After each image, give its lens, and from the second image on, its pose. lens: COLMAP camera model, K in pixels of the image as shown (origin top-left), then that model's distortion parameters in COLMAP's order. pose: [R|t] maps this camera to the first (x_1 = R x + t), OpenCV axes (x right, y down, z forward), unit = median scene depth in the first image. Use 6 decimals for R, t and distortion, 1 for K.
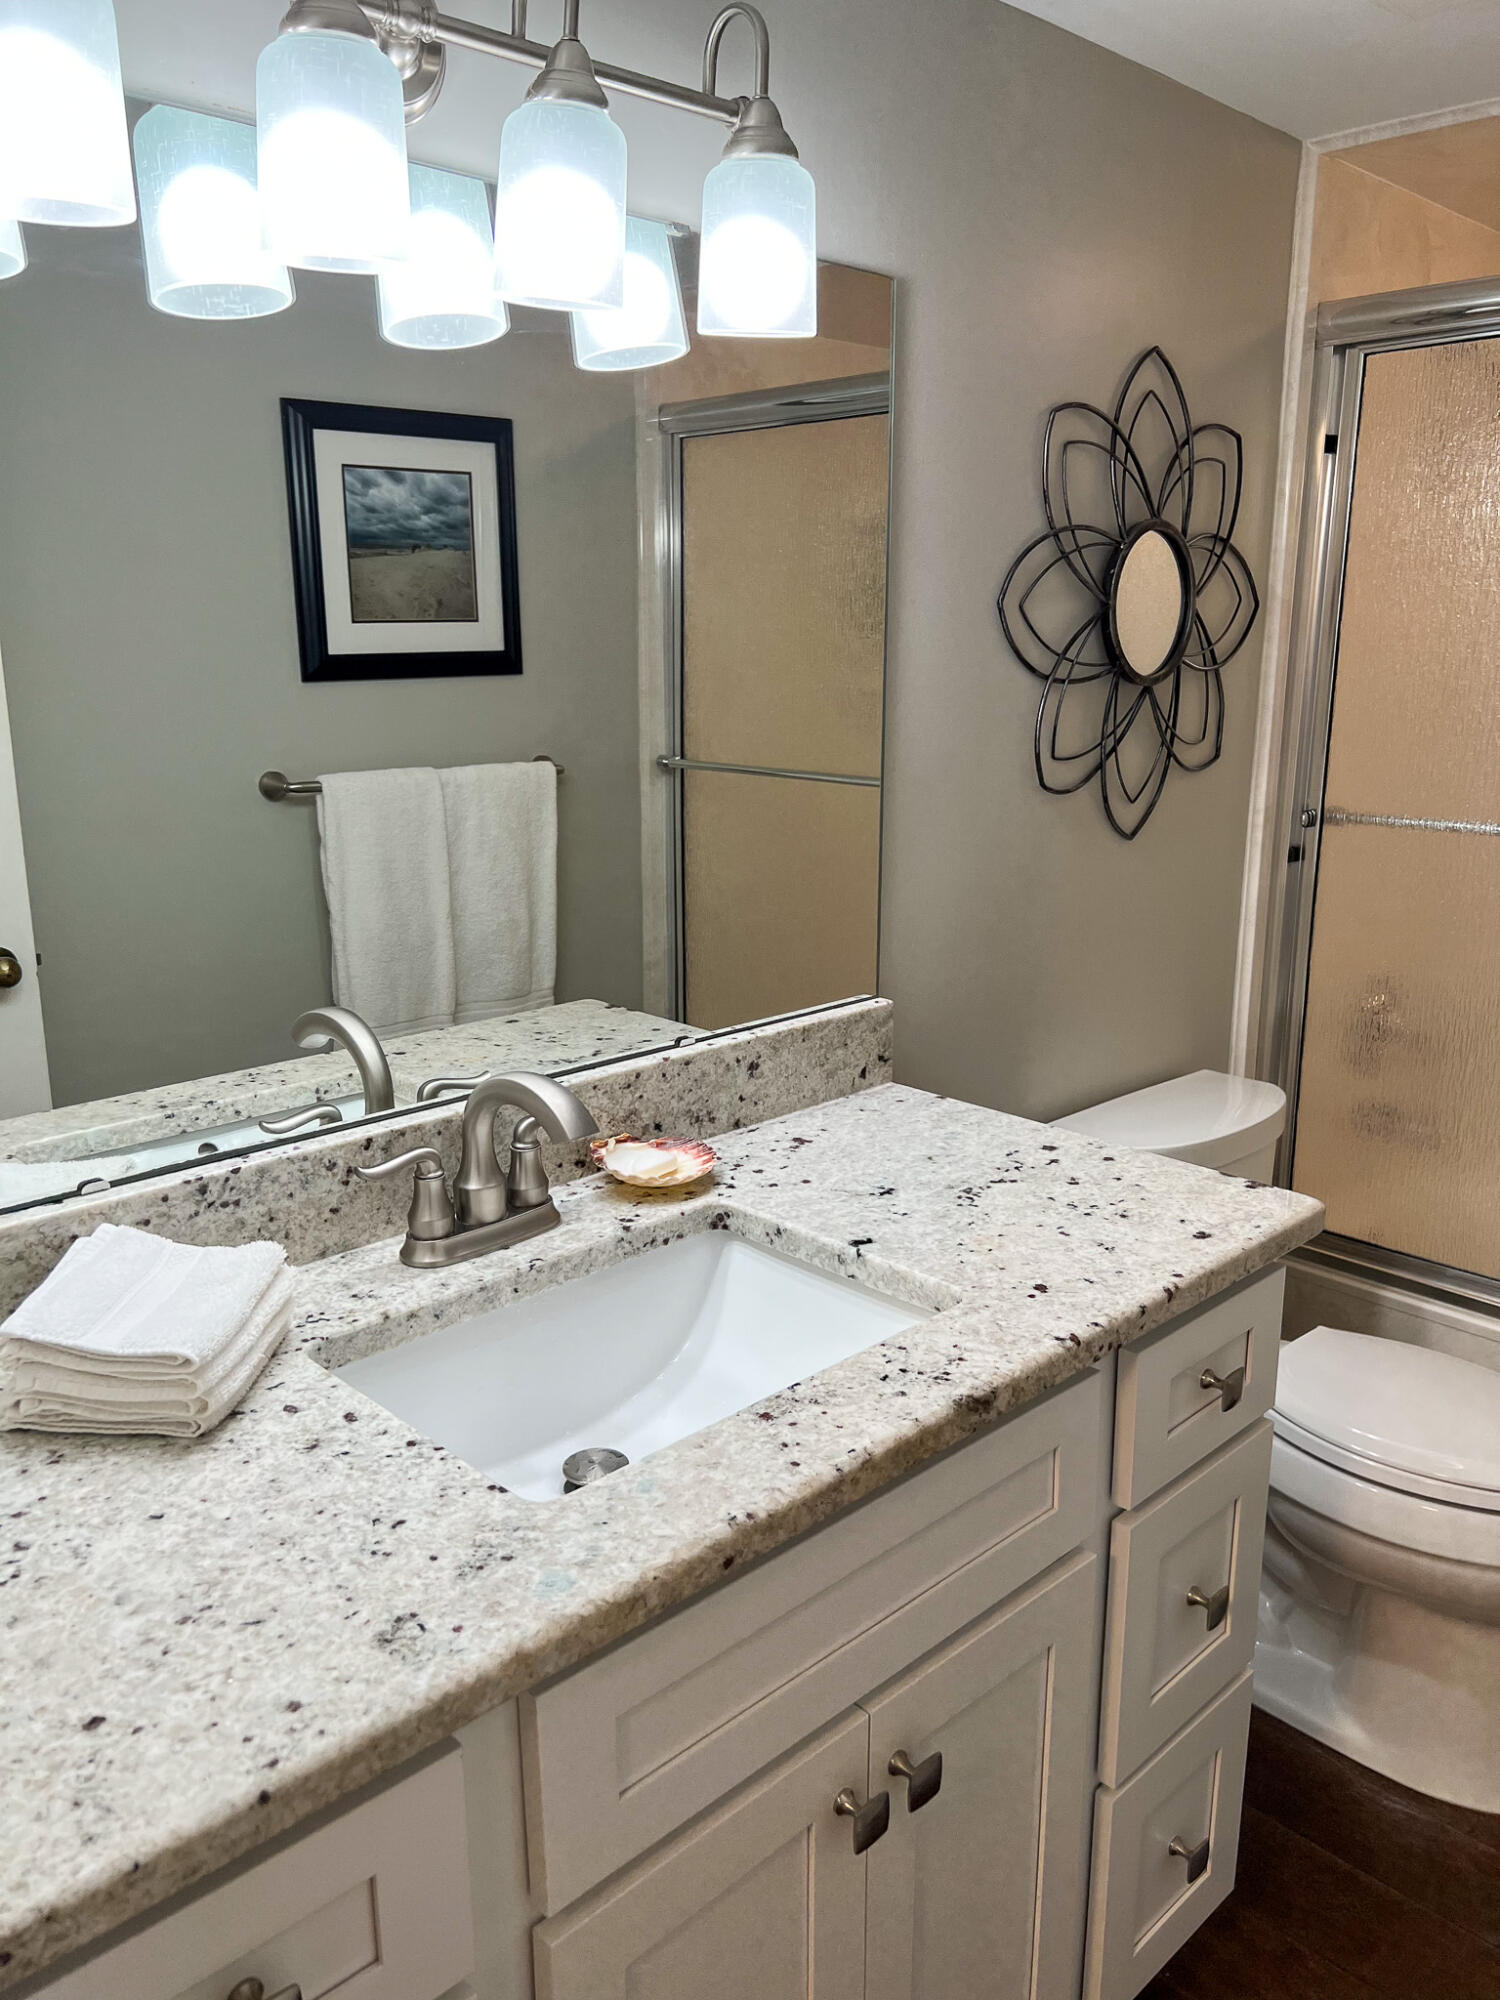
lens RADIAL K [[1475.4, 0, 754.0], [0, 1475.4, 984.5], [0, 0, 1]] dist [0.057975, -0.068393]
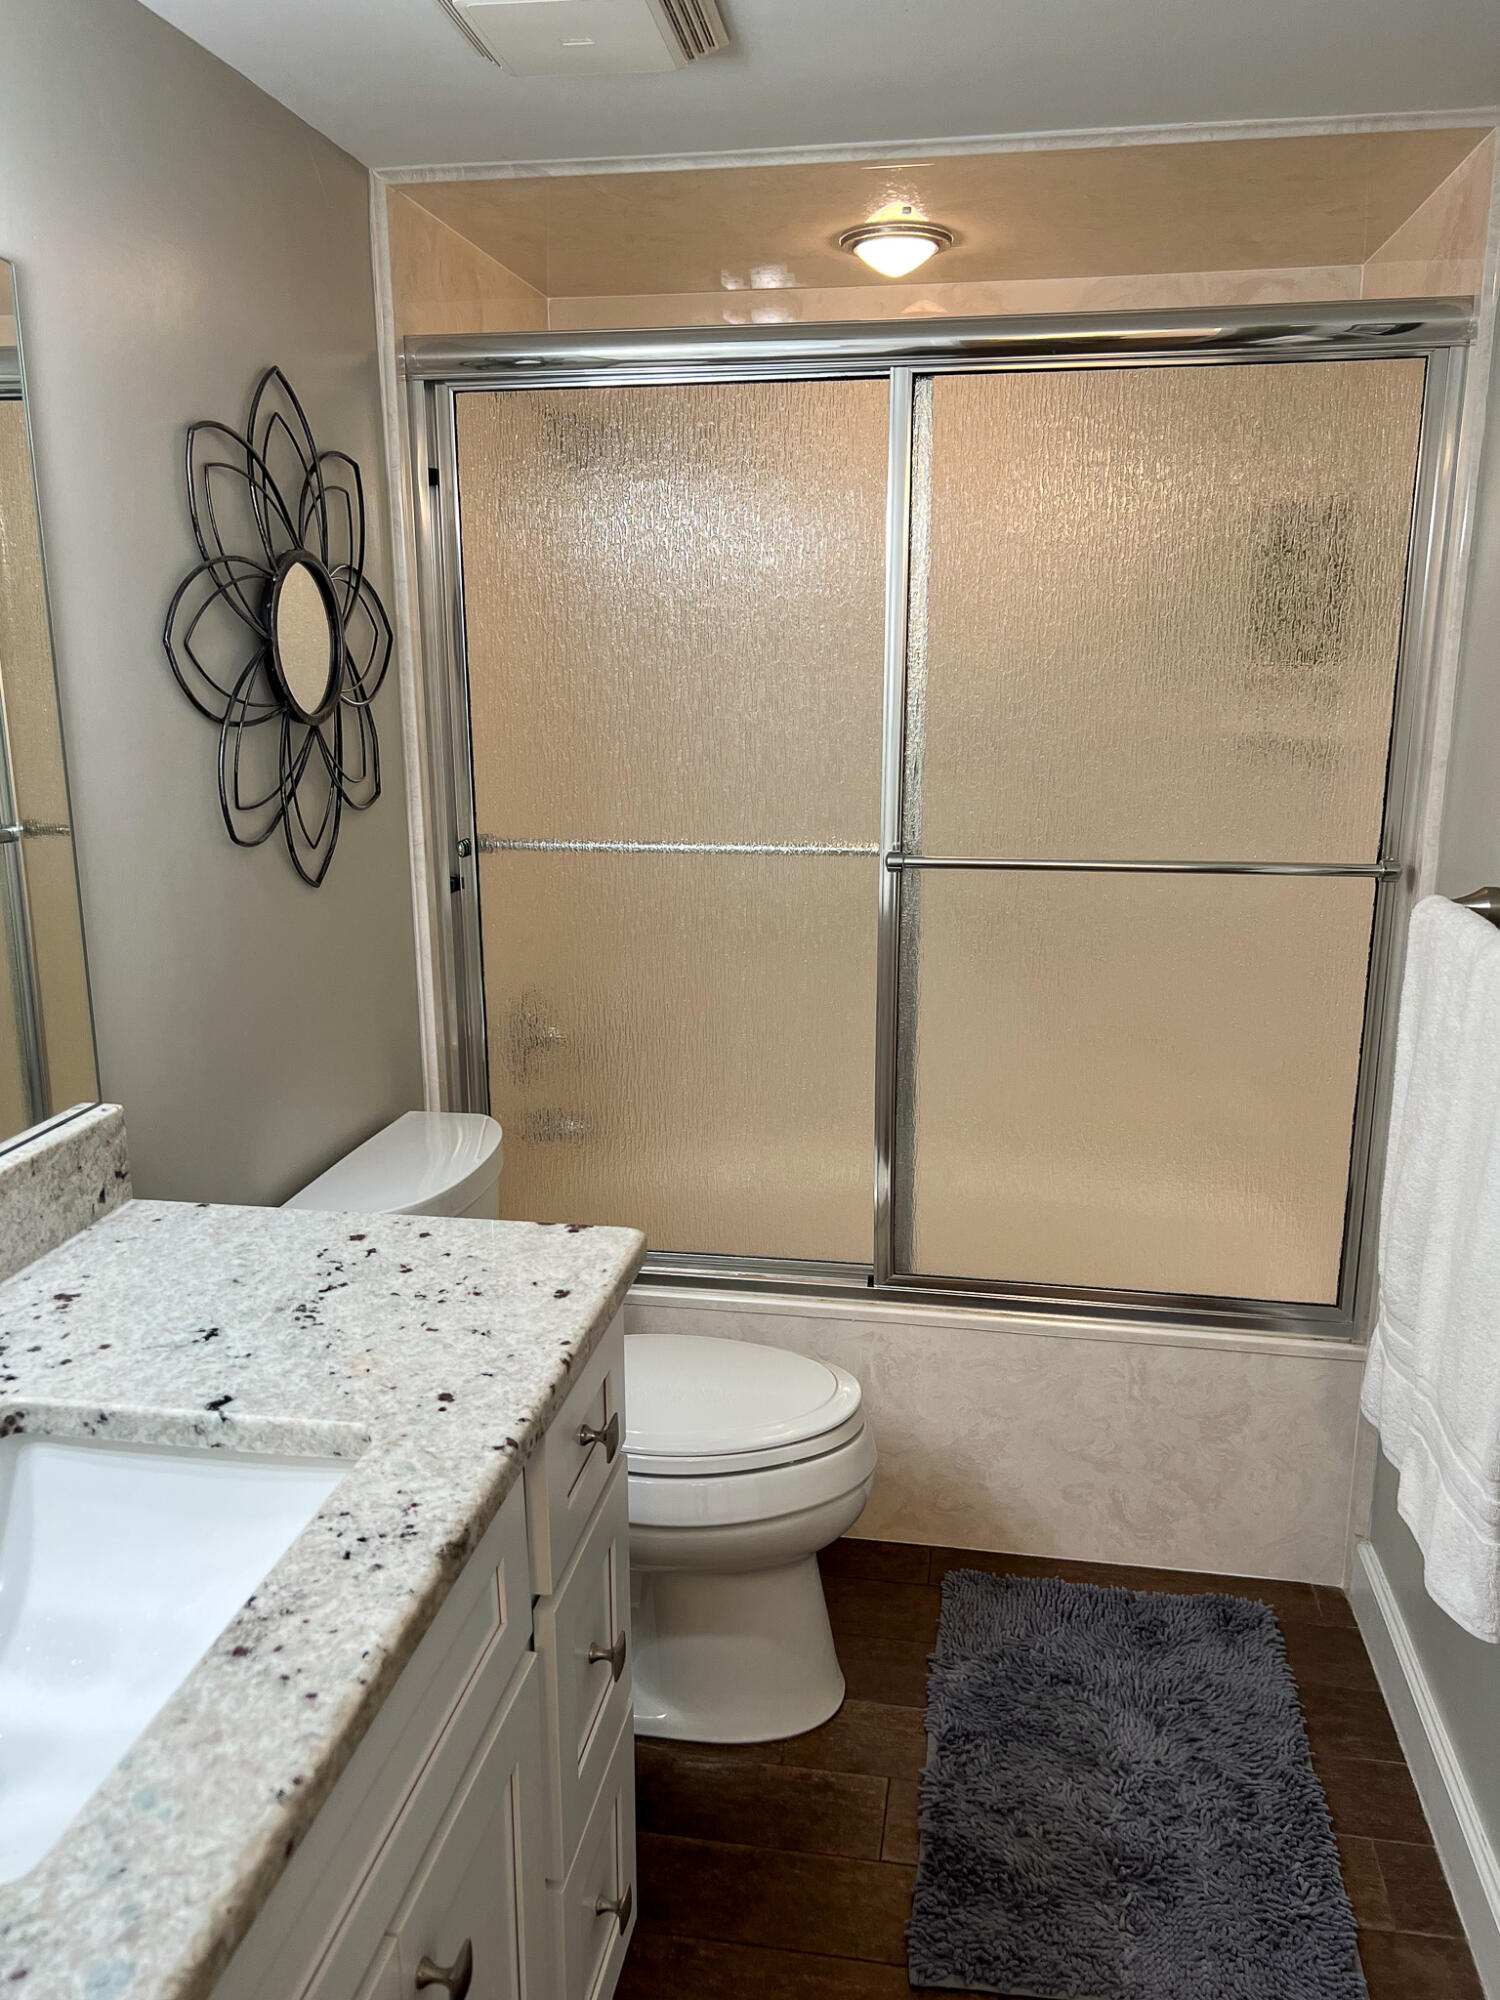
lens RADIAL K [[1525.7, 0, 750.0], [0, 1525.7, 1000.0], [0, 0, 1]] dist [0.033845, -0.031918]
pose [[0.811120, -0.134244, 0.569265, -0.111025], [0.135590, 0.989947, 0.040253, -0.036819], [-0.568946, 0.044536, 0.821168, 0.062286]]
